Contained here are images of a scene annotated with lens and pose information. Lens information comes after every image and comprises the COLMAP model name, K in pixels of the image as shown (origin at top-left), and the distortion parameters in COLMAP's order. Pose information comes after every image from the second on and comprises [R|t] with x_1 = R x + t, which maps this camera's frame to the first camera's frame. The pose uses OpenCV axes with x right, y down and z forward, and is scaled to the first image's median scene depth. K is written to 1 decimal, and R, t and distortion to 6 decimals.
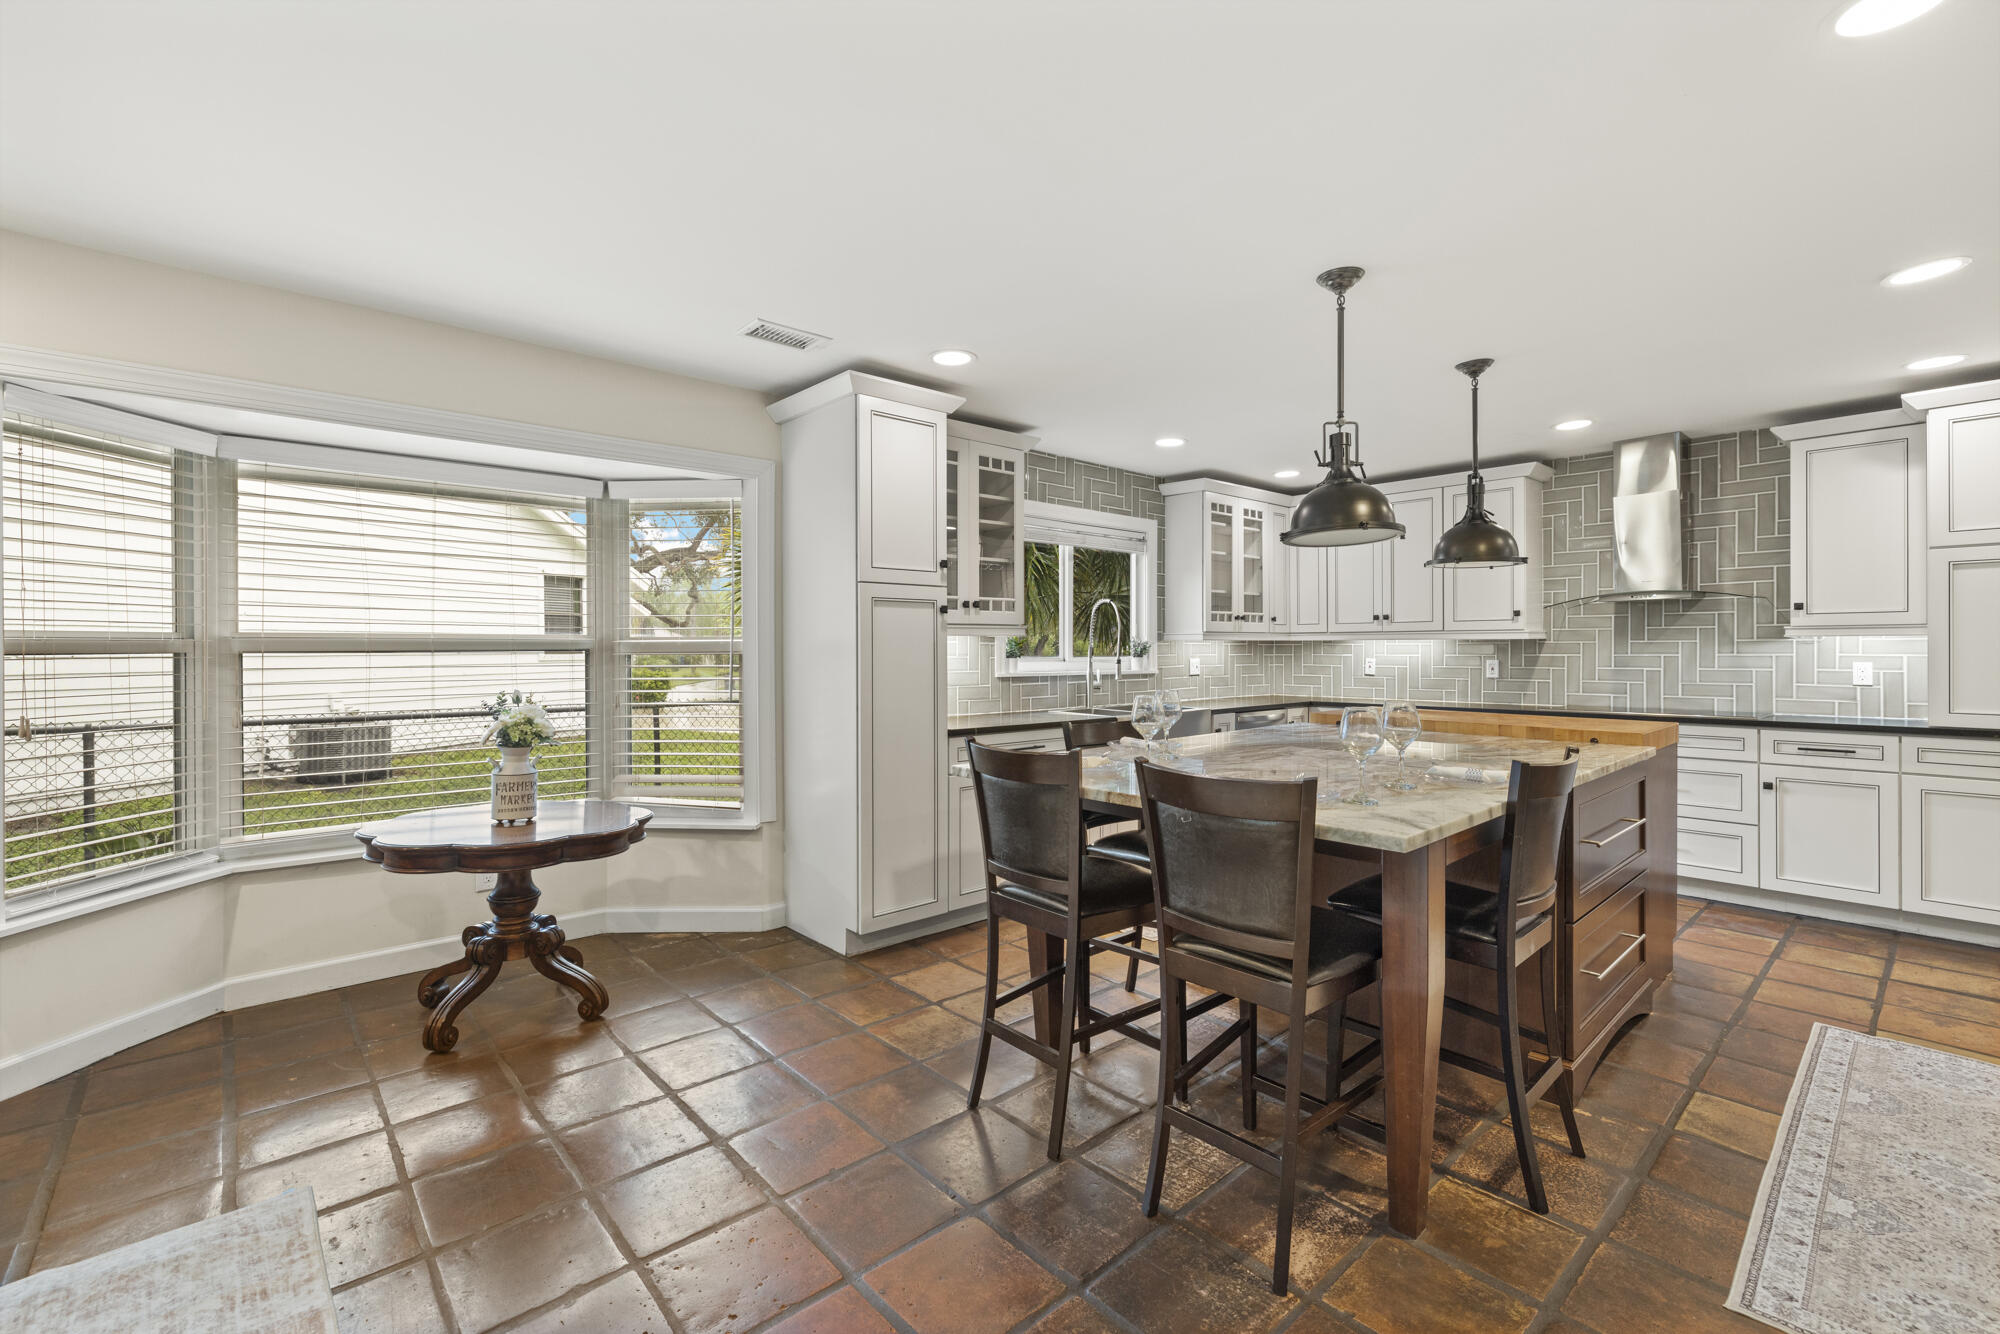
lens RADIAL K [[858.9, 0, 983.4], [0, 858.9, 653.7], [0, 0, 1]] dist [-0.003599, 0.000798]
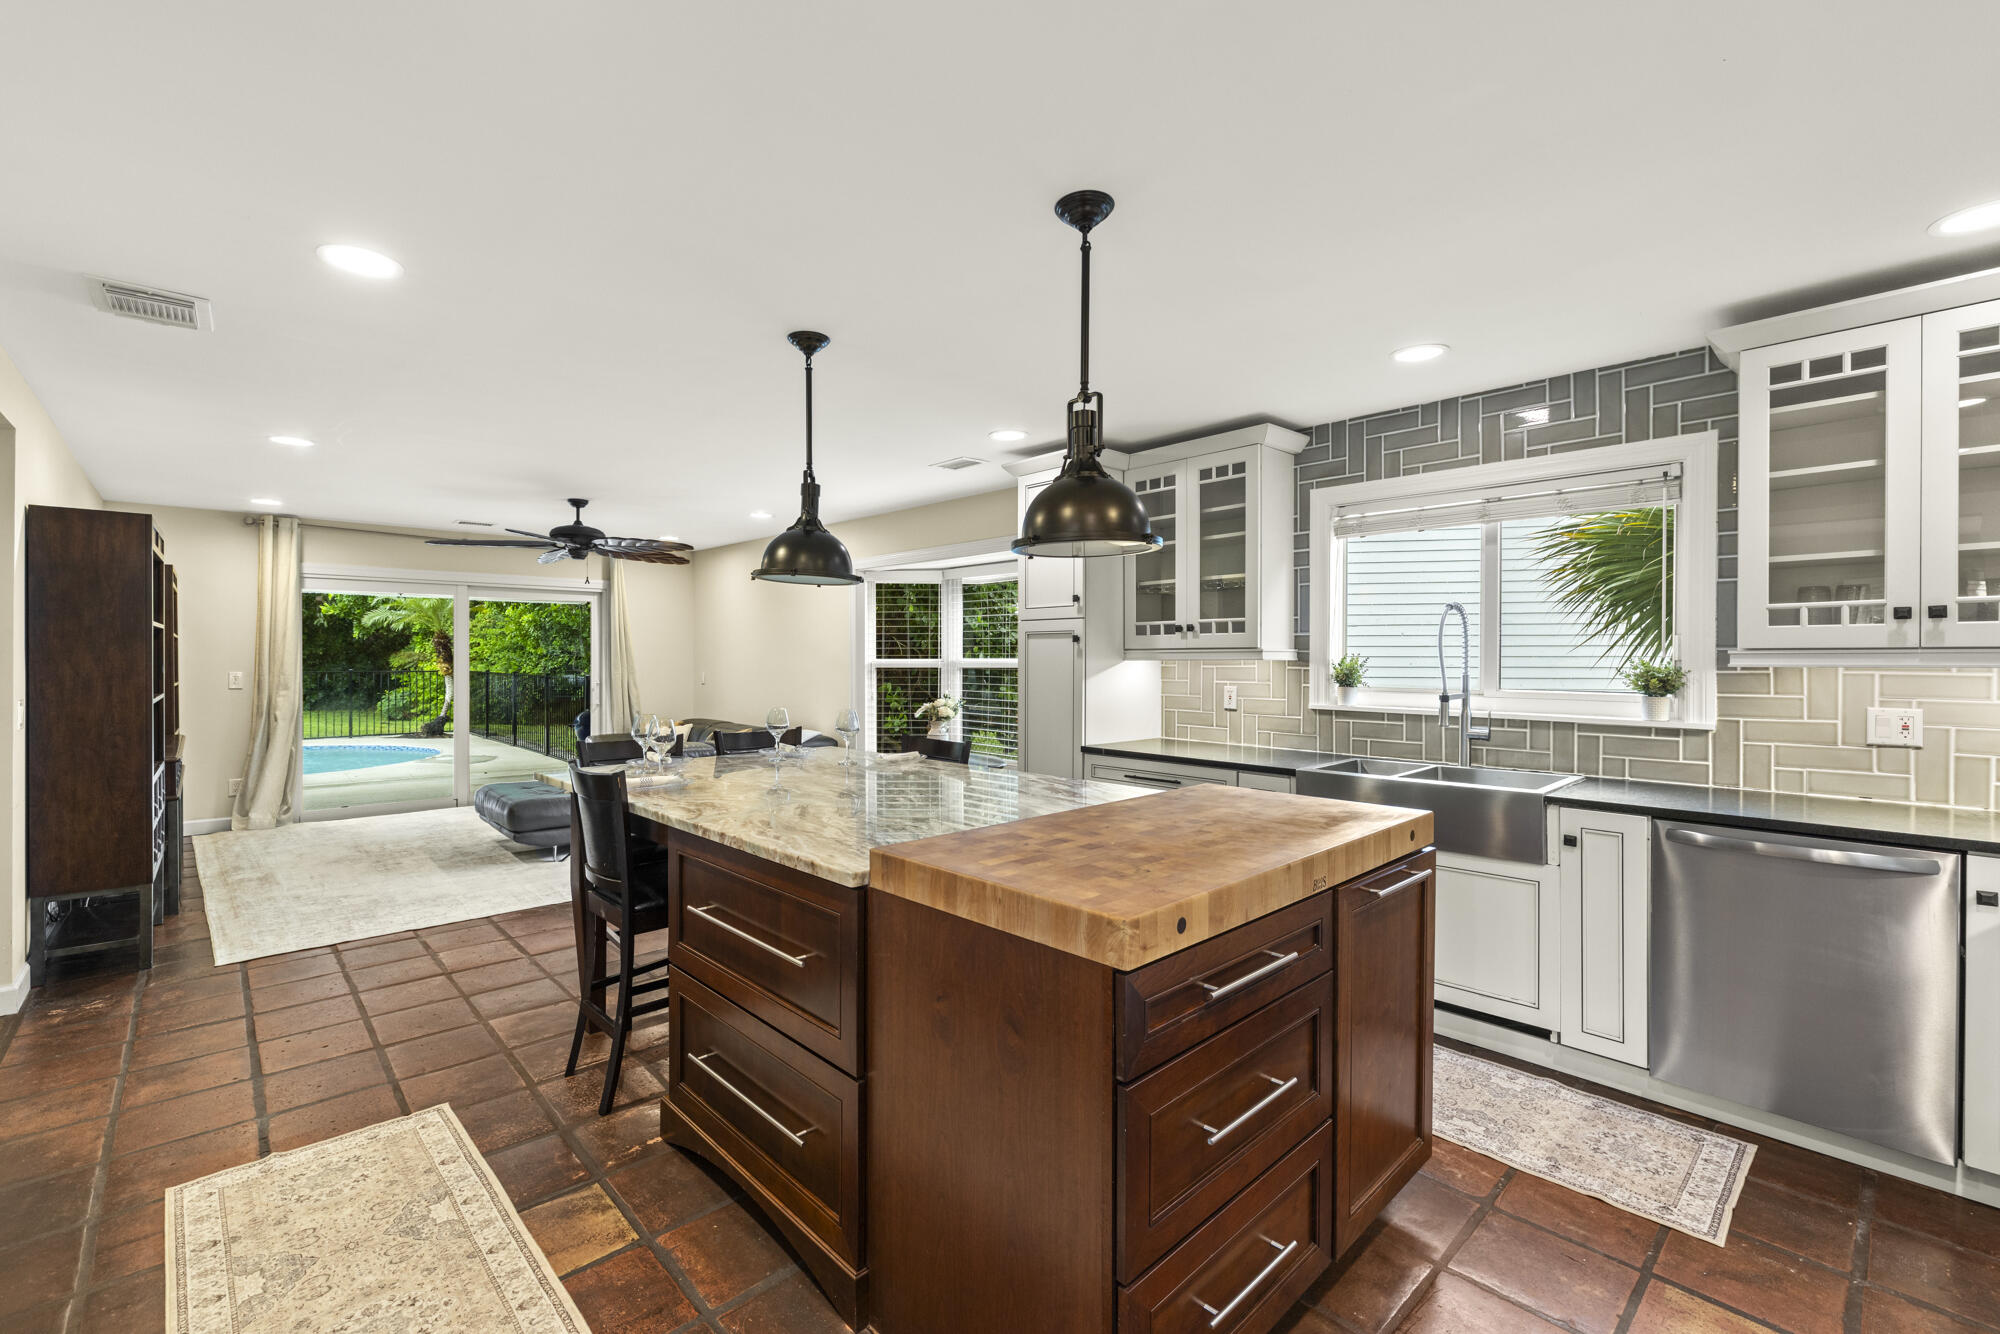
lens RADIAL K [[858.9, 0, 985.4], [0, 858.9, 663.3], [0, 0, 1]] dist [-0.003599, 0.000798]
pose [[0.024005, 0.006920, -0.999688, 0.805756], [-0.008727, 0.999939, 0.006713, -0.018873], [0.999674, 0.008563, 0.024064, 0.637494]]
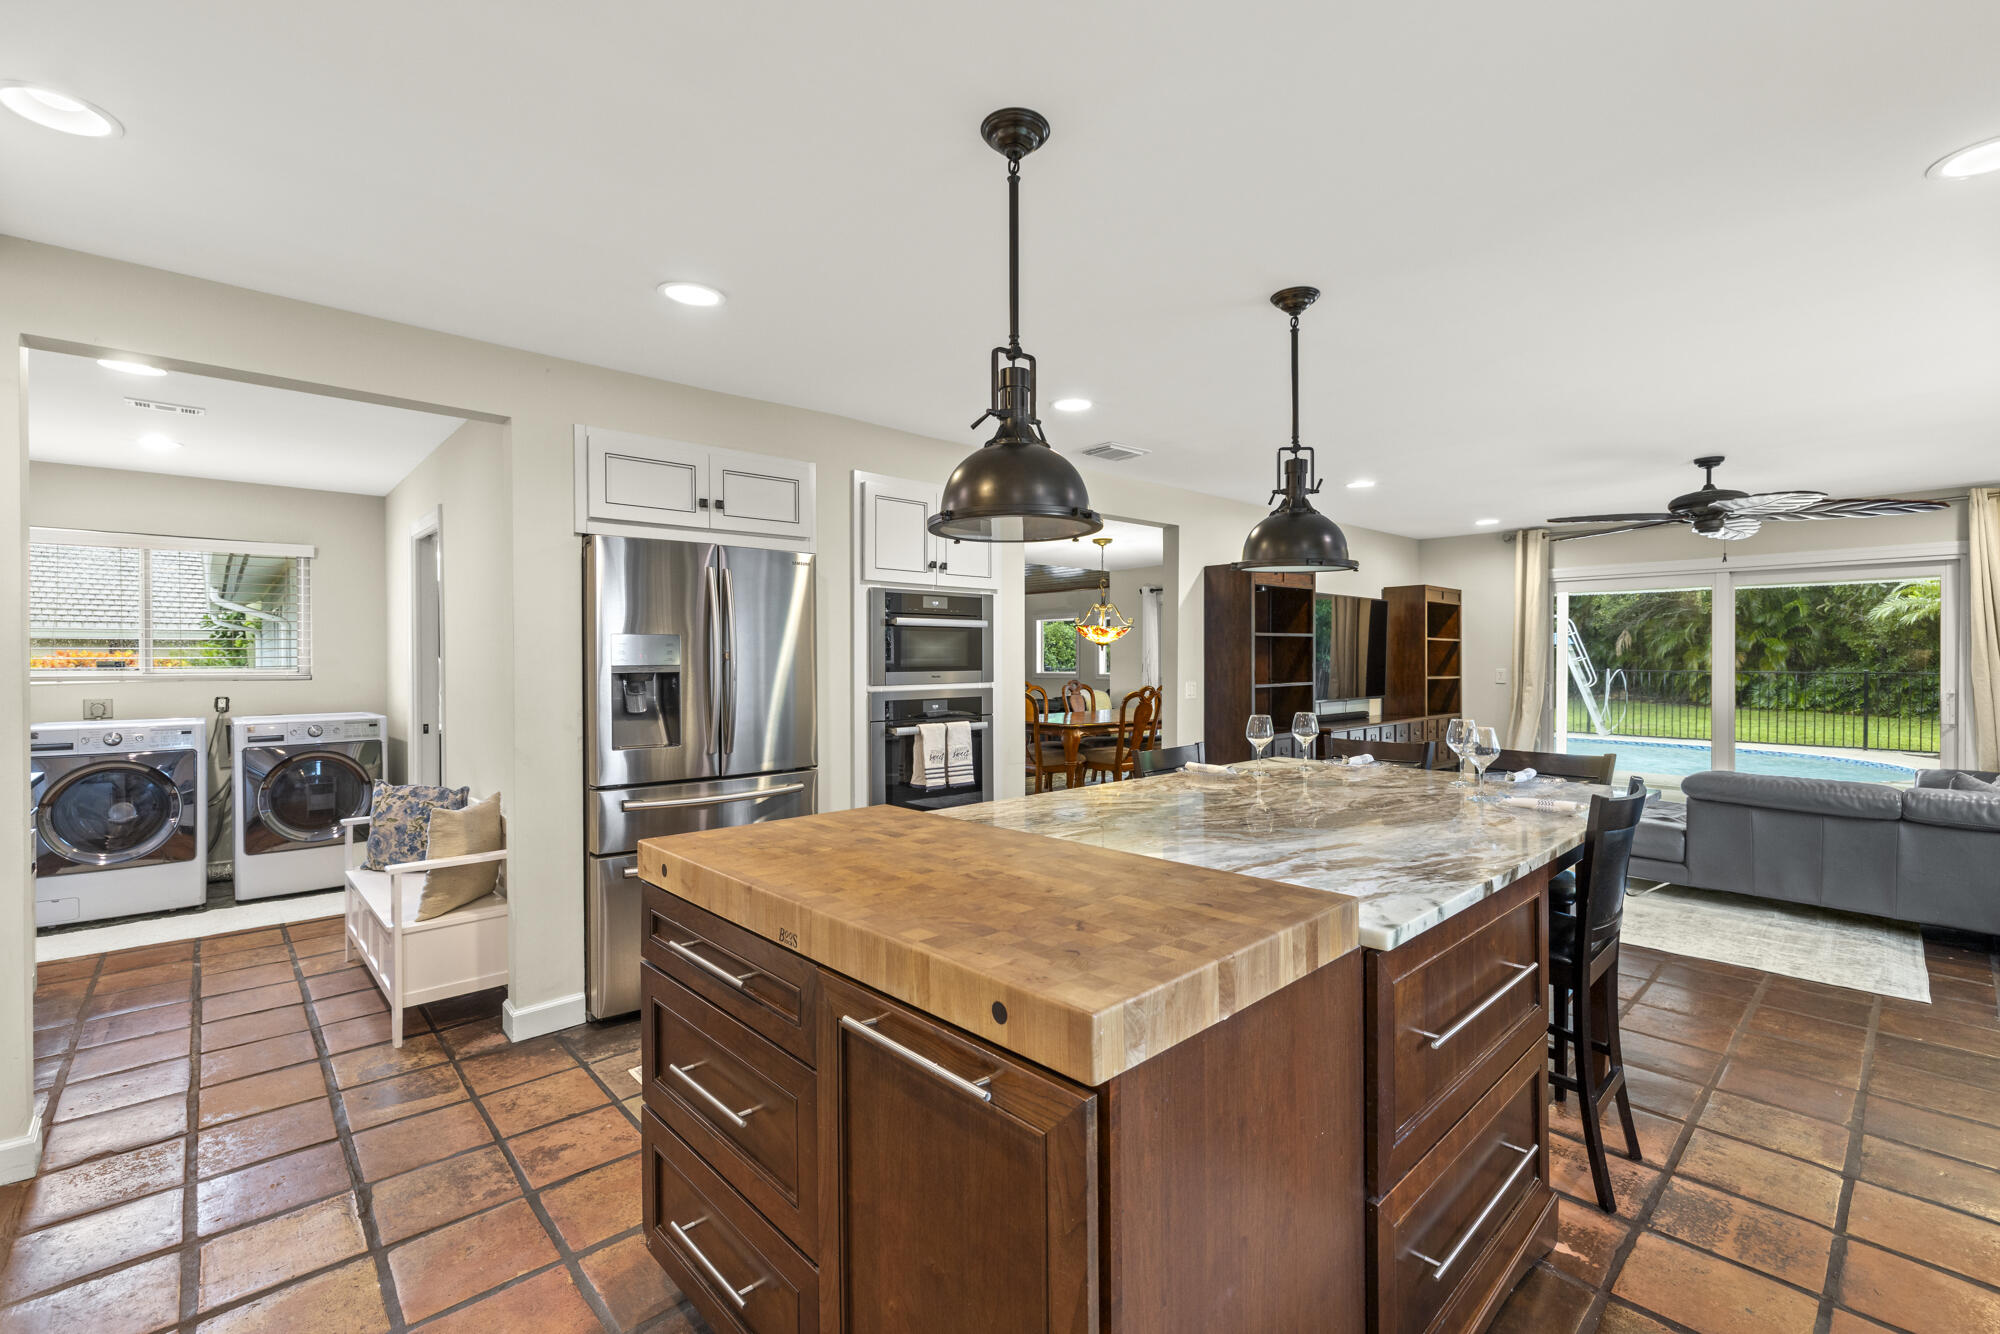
lens RADIAL K [[858.9, 0, 986.4], [0, 858.9, 659.3], [0, 0, 1]] dist [-0.003599, 0.000798]
pose [[-0.999851, 0.005205, -0.016465, 0.415985], [0.005074, 0.999955, 0.007965, -0.021803], [0.016506, 0.007880, -0.999833, 1.042431]]
